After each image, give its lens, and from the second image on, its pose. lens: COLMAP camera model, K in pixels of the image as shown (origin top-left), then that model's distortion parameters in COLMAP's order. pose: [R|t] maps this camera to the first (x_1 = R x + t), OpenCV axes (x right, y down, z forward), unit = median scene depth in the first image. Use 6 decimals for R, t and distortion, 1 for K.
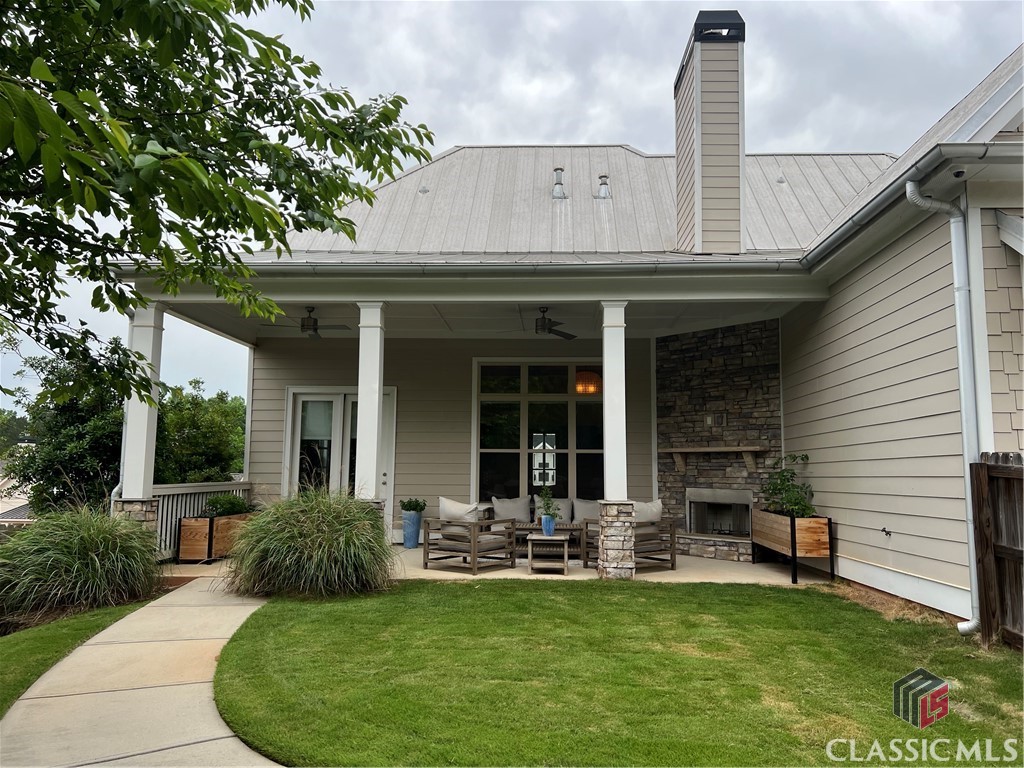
lens RADIAL K [[764.7, 0, 512.2], [0, 764.7, 380.0], [0, 0, 1]] dist [0.031243, -0.001281]
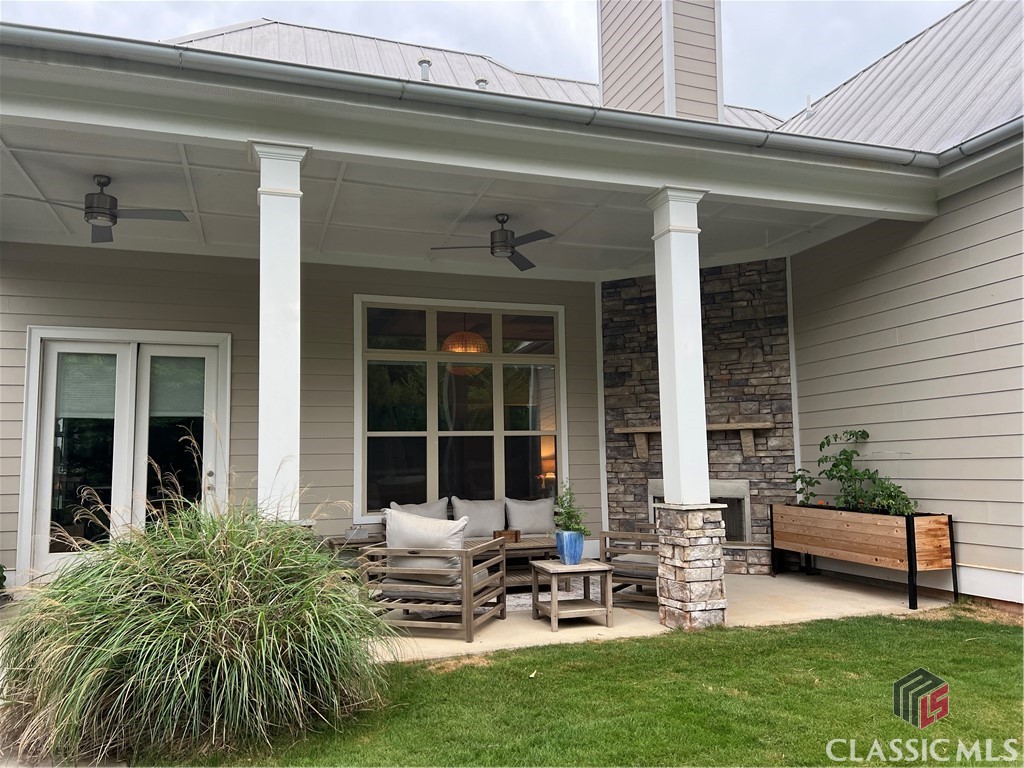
lens RADIAL K [[764.7, 0, 514.5], [0, 764.7, 392.5], [0, 0, 1]] dist [0.031243, -0.001281]
pose [[0.932012, 0.008407, 0.362330, -0.187241], [-0.018499, 0.999531, 0.024393, 0.041858], [-0.361955, -0.029437, 0.931731, 0.370881]]
